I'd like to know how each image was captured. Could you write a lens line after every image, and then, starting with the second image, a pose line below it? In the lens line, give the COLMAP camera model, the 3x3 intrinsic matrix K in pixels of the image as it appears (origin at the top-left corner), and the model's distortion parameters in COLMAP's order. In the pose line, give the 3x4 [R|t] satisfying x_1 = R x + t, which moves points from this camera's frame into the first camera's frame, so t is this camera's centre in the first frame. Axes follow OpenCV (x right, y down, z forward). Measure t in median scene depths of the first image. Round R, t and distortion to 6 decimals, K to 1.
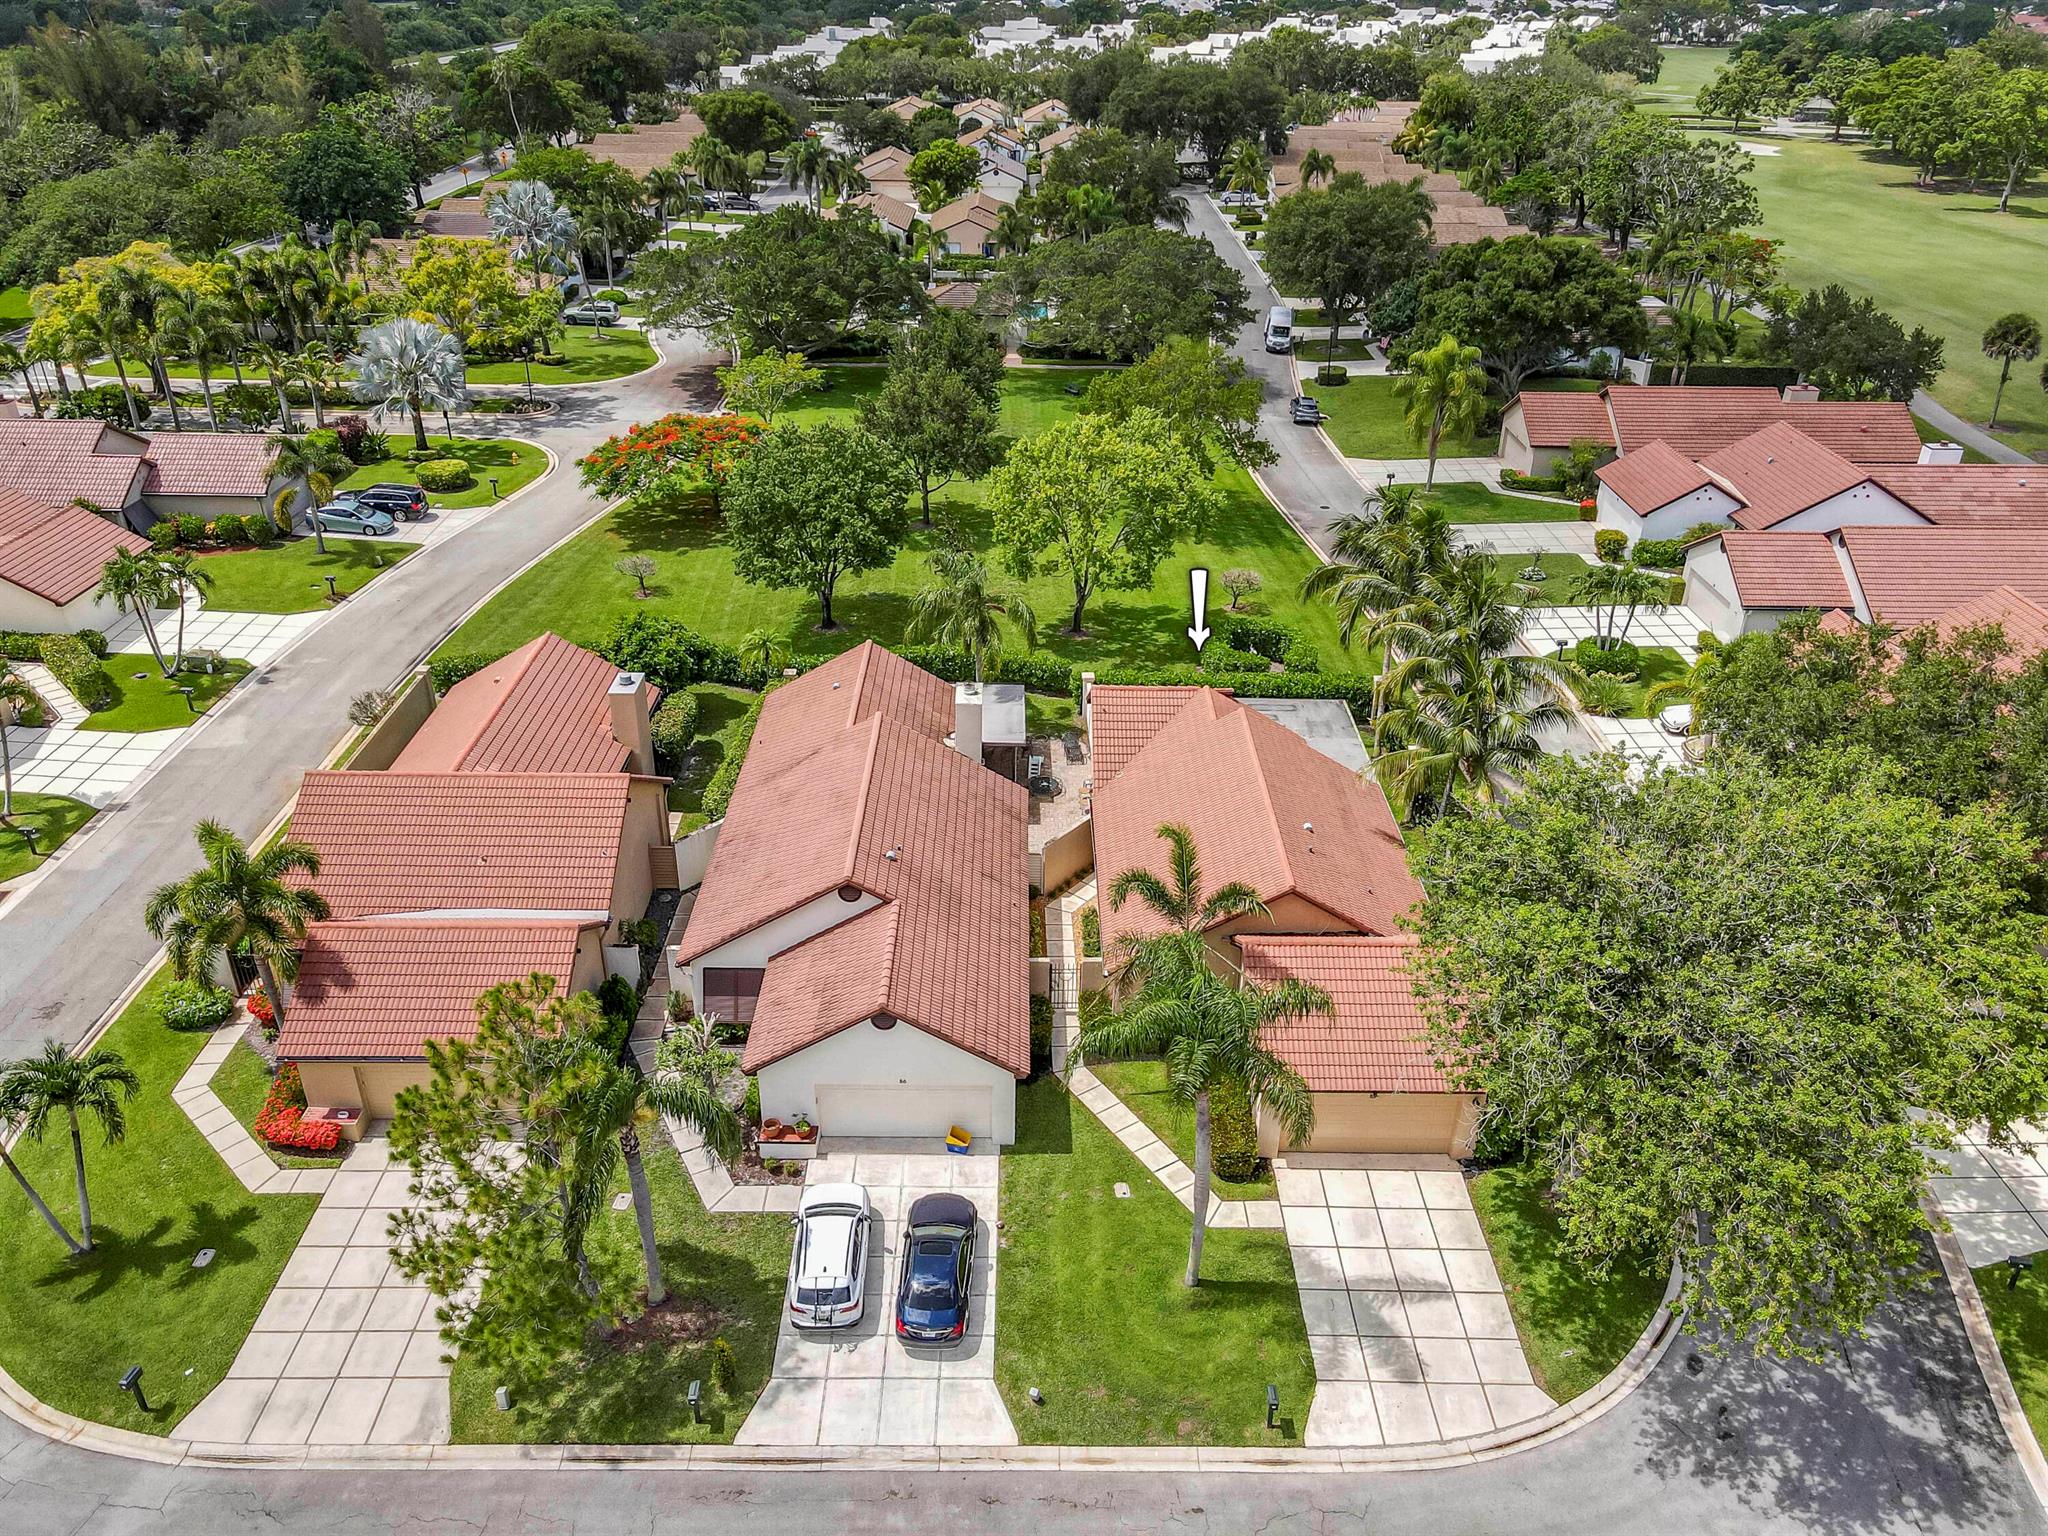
lens RADIAL K [[1502.8, 0, 1026.9], [0, 1502.8, 767.4], [0, 0, 1]] dist [0.014174, -0.002105]
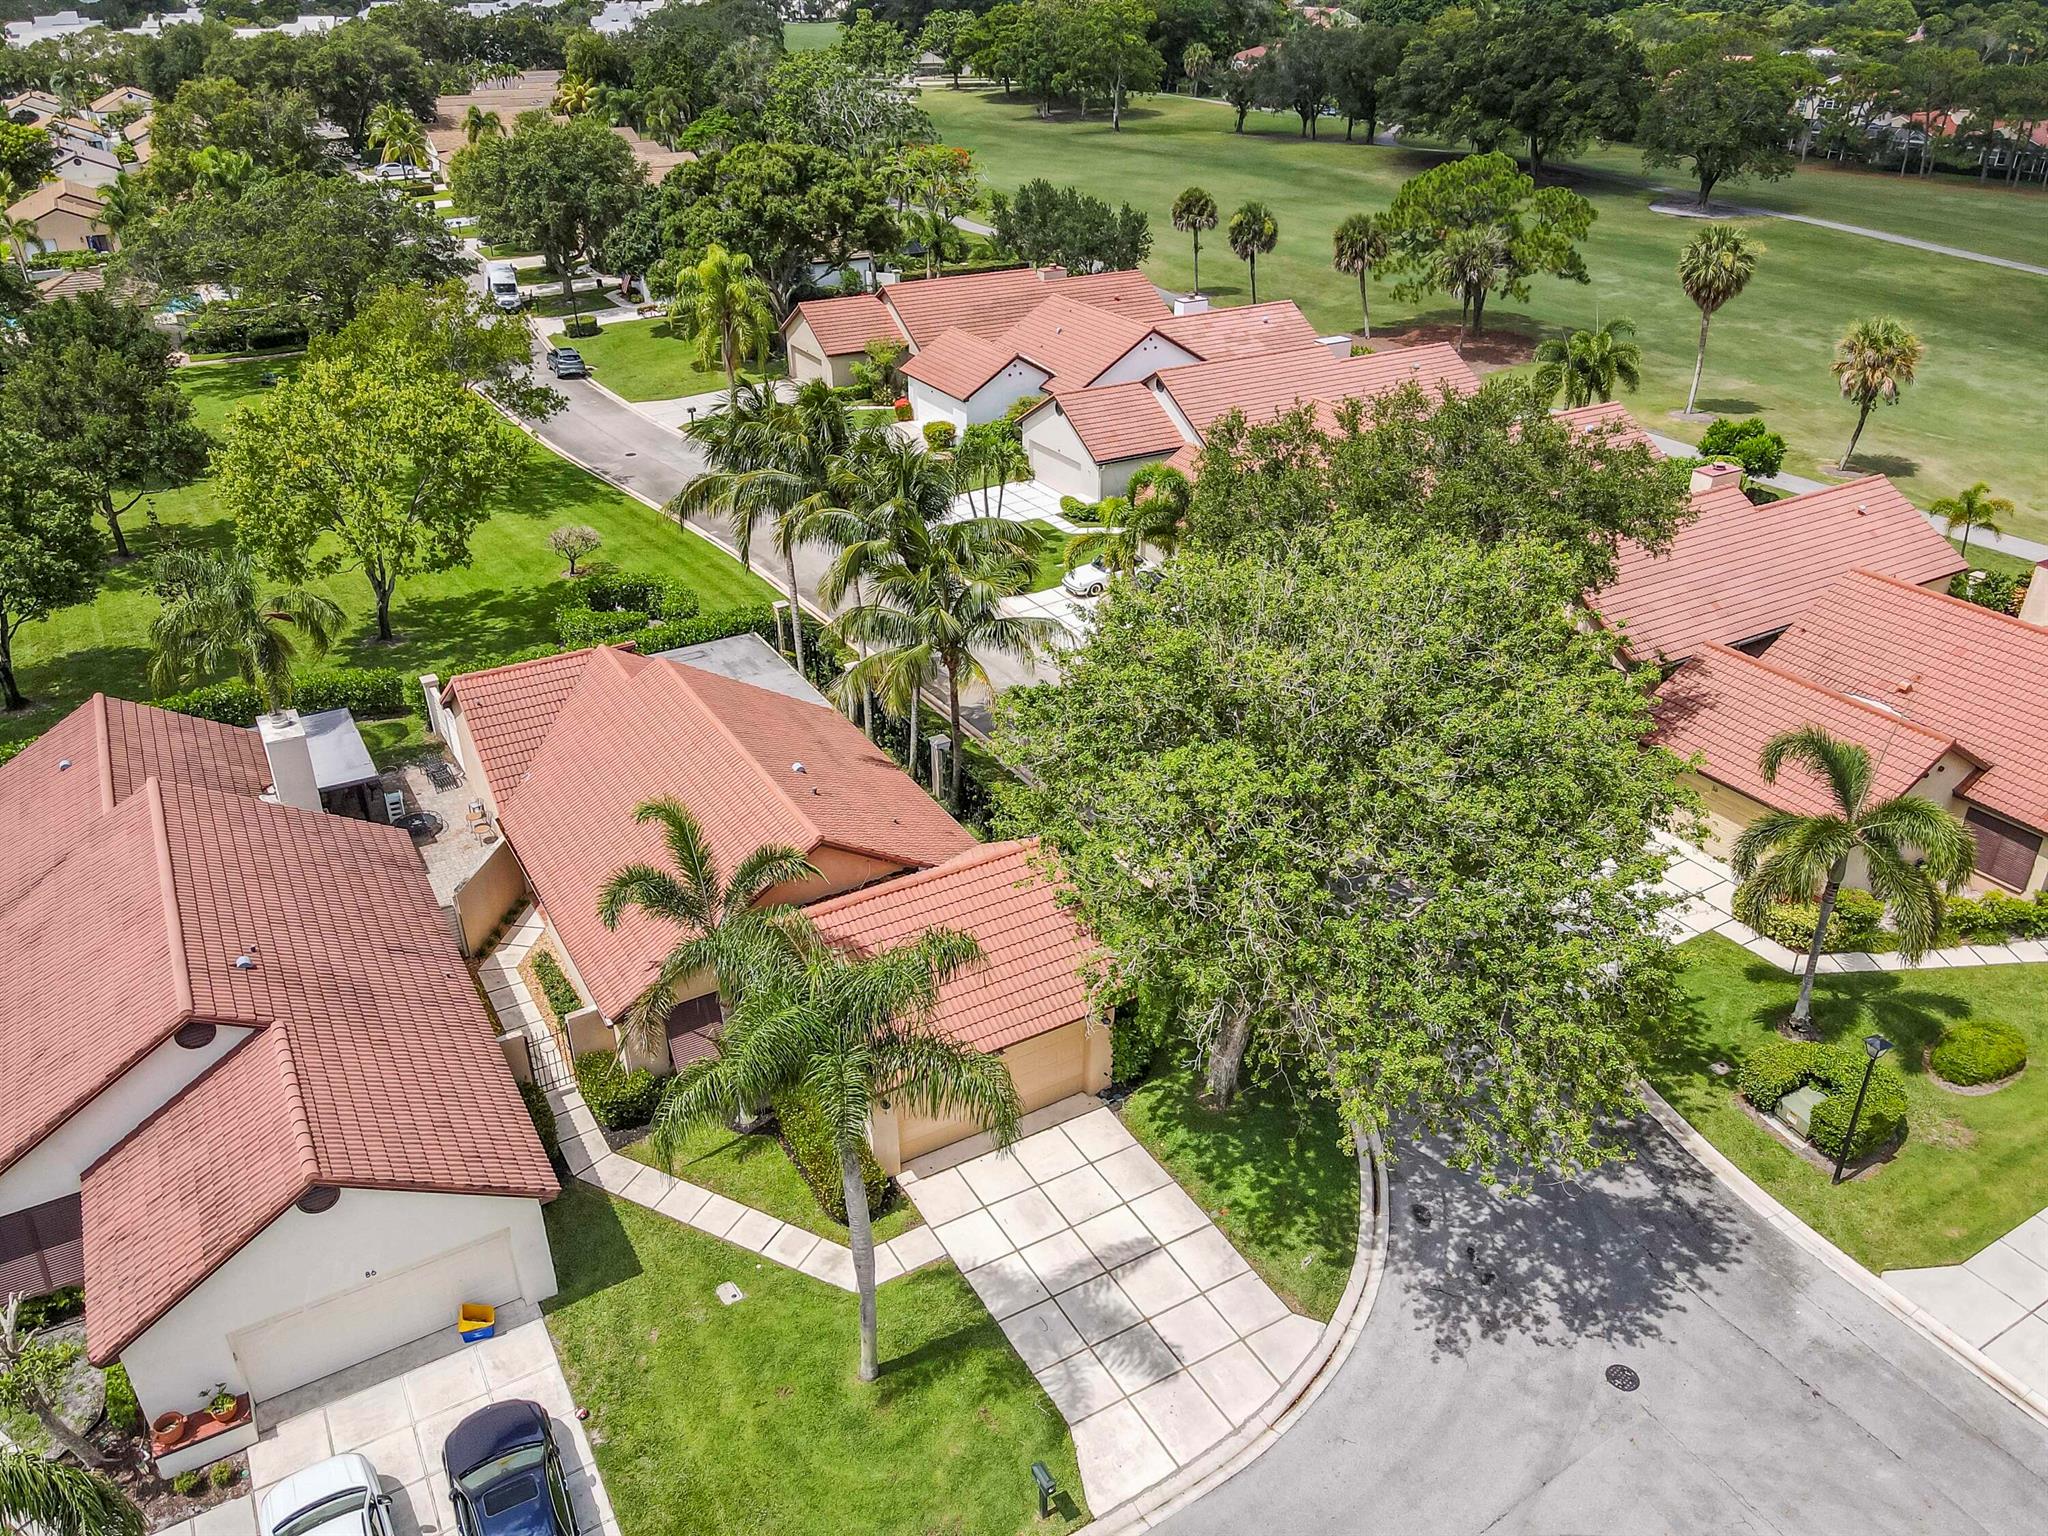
lens RADIAL K [[1502.8, 0, 1038.1], [0, 1502.8, 764.7], [0, 0, 1]] dist [0.014174, -0.002105]
pose [[0.862463, -0.255496, 0.436897, -0.042950], [0.256493, 0.964811, 0.057885, 0.019412], [-0.436313, 0.062137, 0.897647, 0.177968]]
